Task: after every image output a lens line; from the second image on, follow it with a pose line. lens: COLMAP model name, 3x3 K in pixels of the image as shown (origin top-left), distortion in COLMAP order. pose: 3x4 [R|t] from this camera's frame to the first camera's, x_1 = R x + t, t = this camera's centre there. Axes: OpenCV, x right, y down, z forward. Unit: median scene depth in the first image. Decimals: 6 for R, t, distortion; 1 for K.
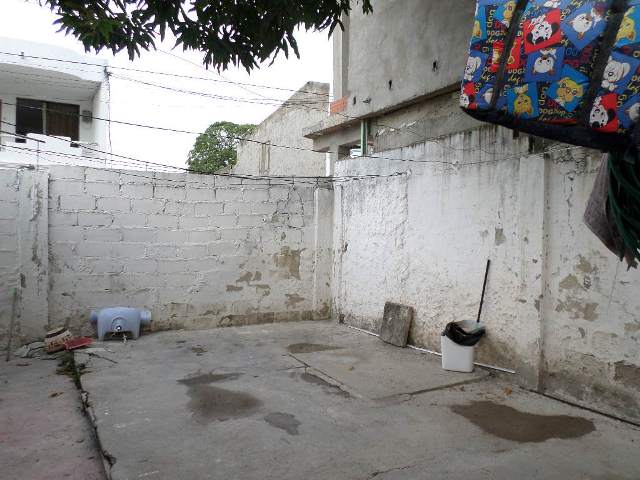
lens RADIAL K [[477.2, 0, 320.0], [0, 477.2, 240.0], [0, 0, 1]] dist [-0.024278, 0.001079]
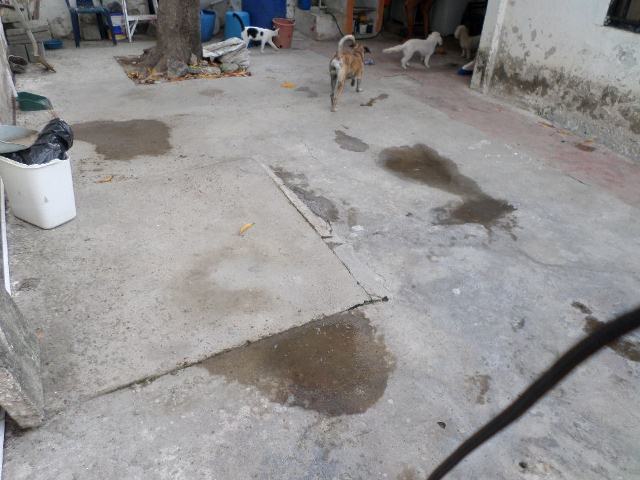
lens RADIAL K [[477.2, 0, 320.0], [0, 477.2, 240.0], [0, 0, 1]] dist [-0.024278, 0.001079]
pose [[-0.995822, -0.090784, -0.009869, -0.015220], [-0.080880, 0.826639, 0.556890, -0.030312], [-0.042399, 0.555361, -0.830528, 1.712566]]
